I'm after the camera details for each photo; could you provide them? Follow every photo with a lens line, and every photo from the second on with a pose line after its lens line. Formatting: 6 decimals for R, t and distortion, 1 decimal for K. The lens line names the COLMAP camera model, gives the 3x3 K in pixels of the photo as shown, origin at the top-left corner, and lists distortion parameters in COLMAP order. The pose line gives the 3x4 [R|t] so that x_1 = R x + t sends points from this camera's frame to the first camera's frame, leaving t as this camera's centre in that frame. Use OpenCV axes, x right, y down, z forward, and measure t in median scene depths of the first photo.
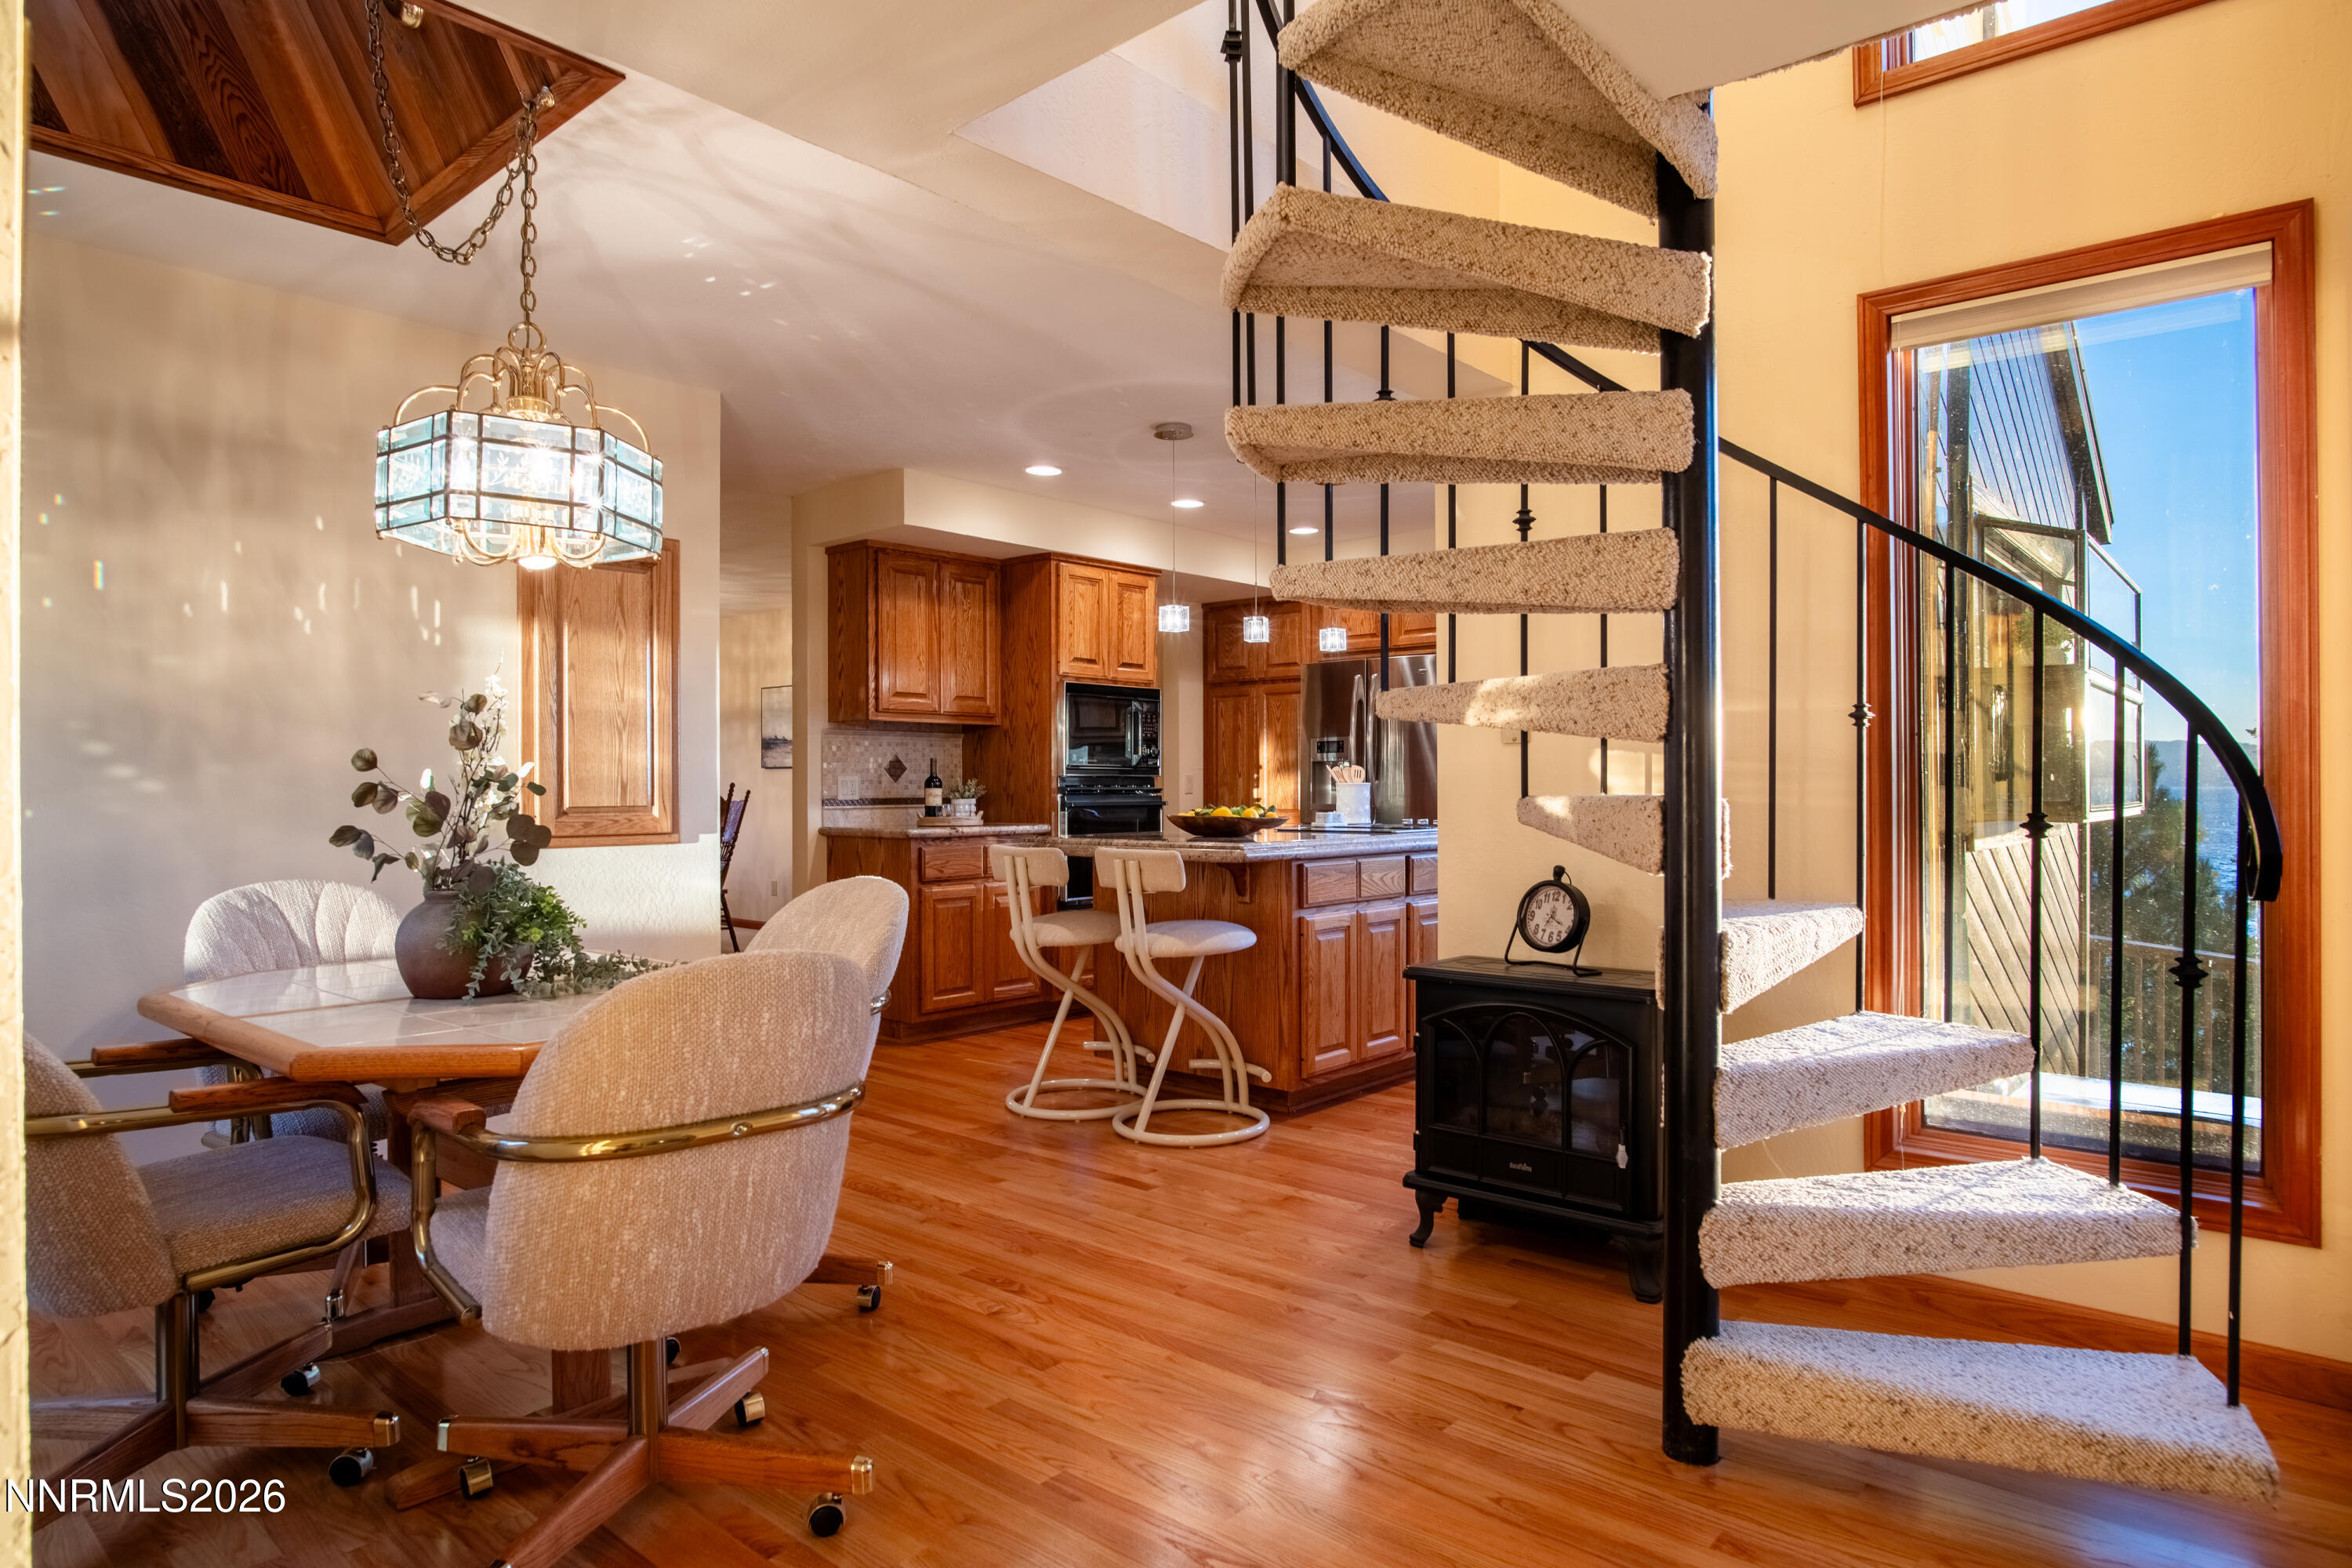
lens RADIAL K [[1350.8, 0, 1193.6], [0, 1350.8, 777.4], [0, 0, 1]] dist [-0.037265, 0.010161]
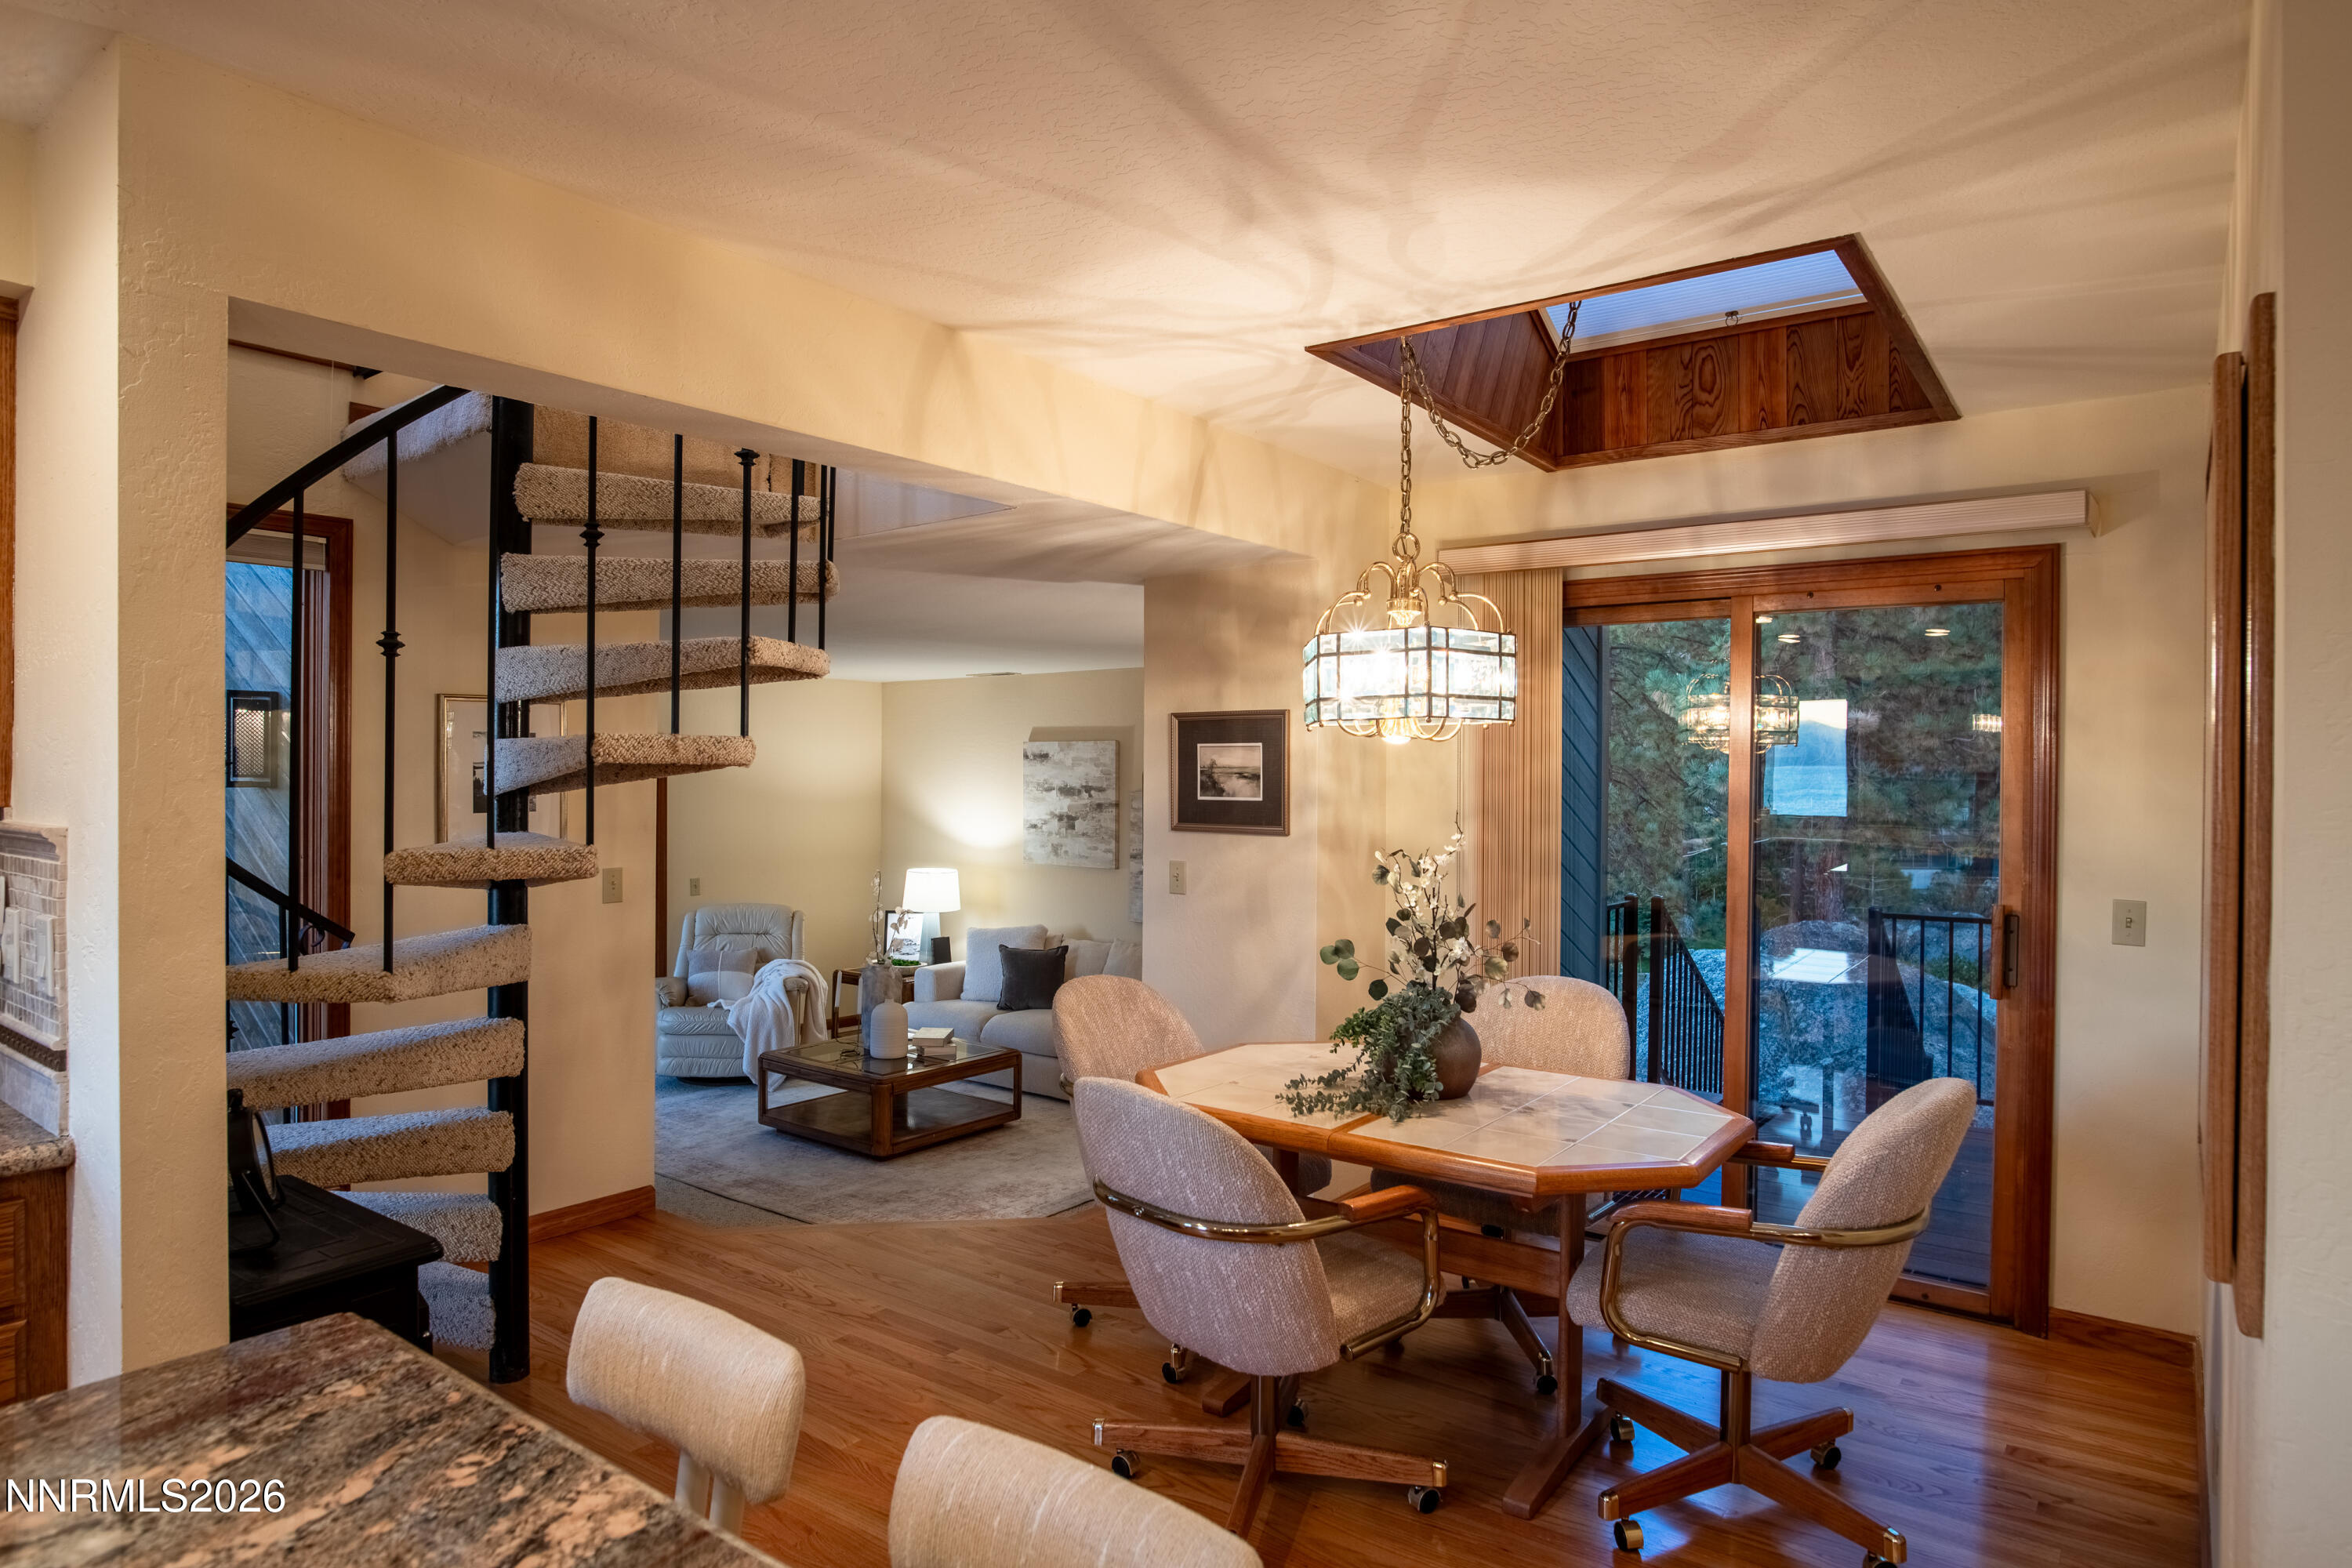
lens RADIAL K [[1350.8, 0, 1186.6], [0, 1350.8, 785.4], [0, 0, 1]] dist [-0.037265, 0.010161]
pose [[-0.997441, -0.002310, -0.071458, -0.199435], [-0.002440, 0.999996, 0.001730, -0.108494], [0.071454, 0.001899, -0.997442, 1.924022]]
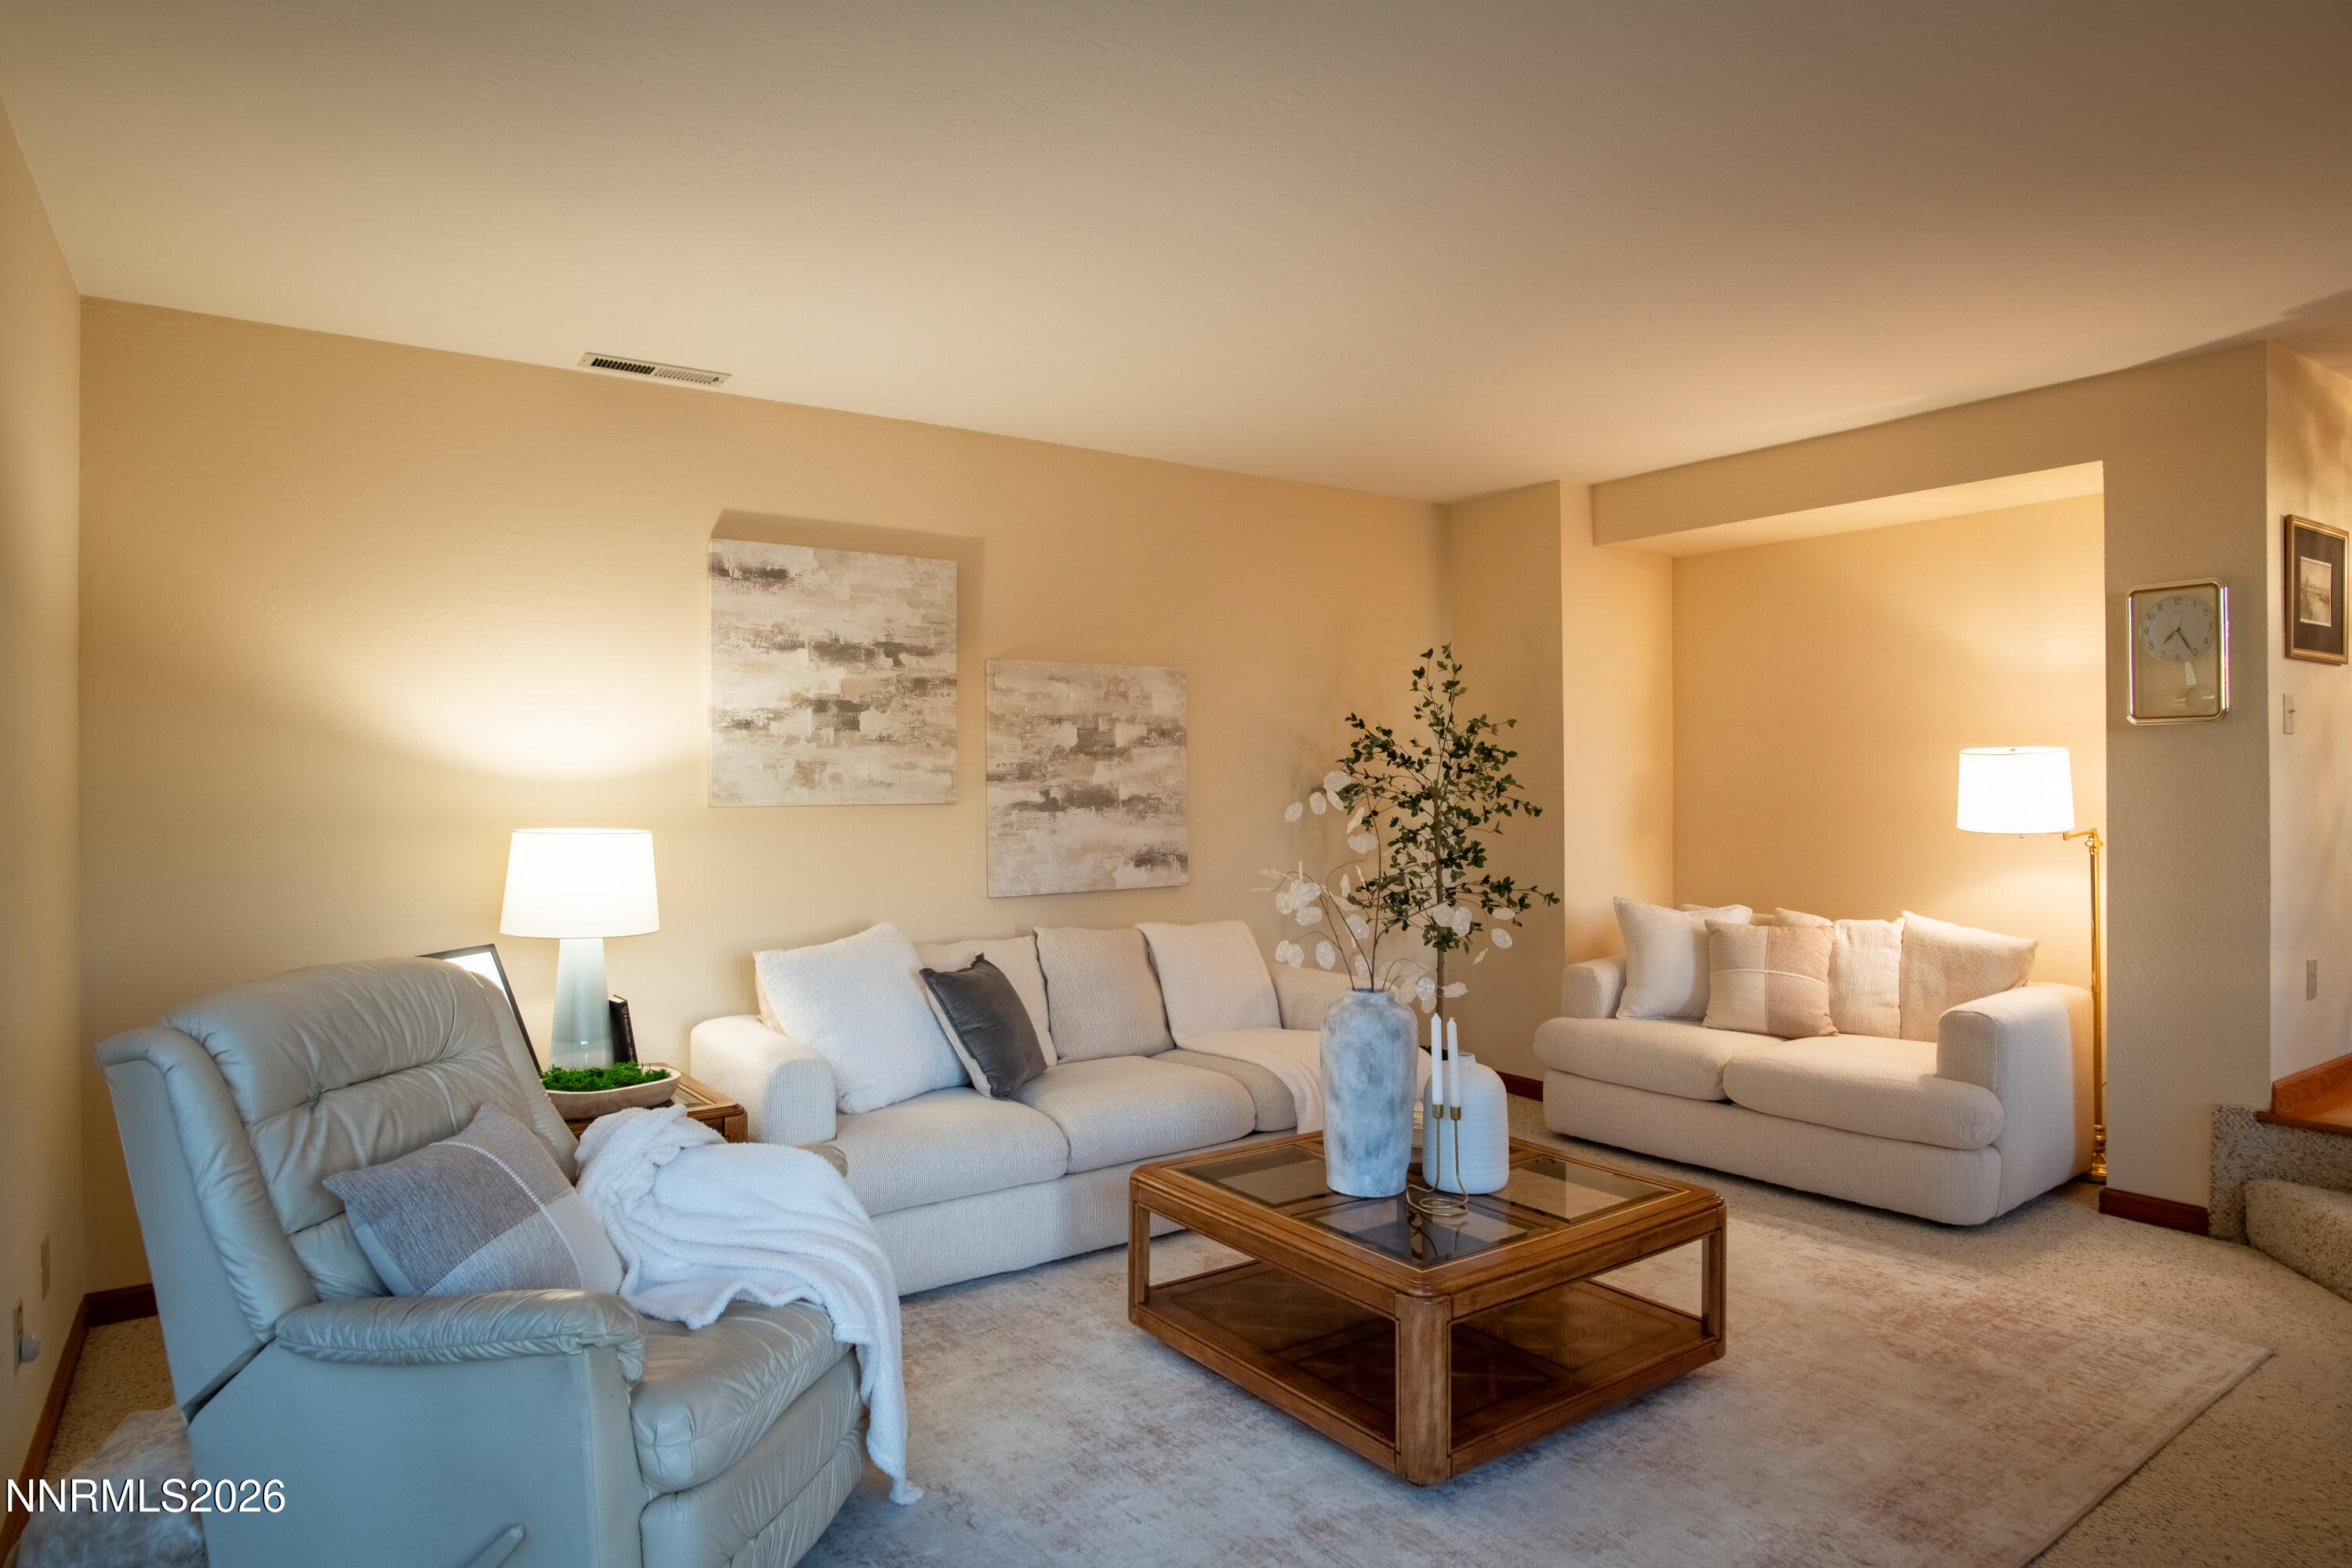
lens RADIAL K [[1350.8, 0, 1211.5], [0, 1350.8, 771.4], [0, 0, 1]] dist [-0.037265, 0.010161]
pose [[-0.228102, 0.000498, -0.973637, 1.191967], [0.012015, 0.999925, -0.002304, 0.049561], [0.973563, -0.012224, -0.228091, -0.385668]]
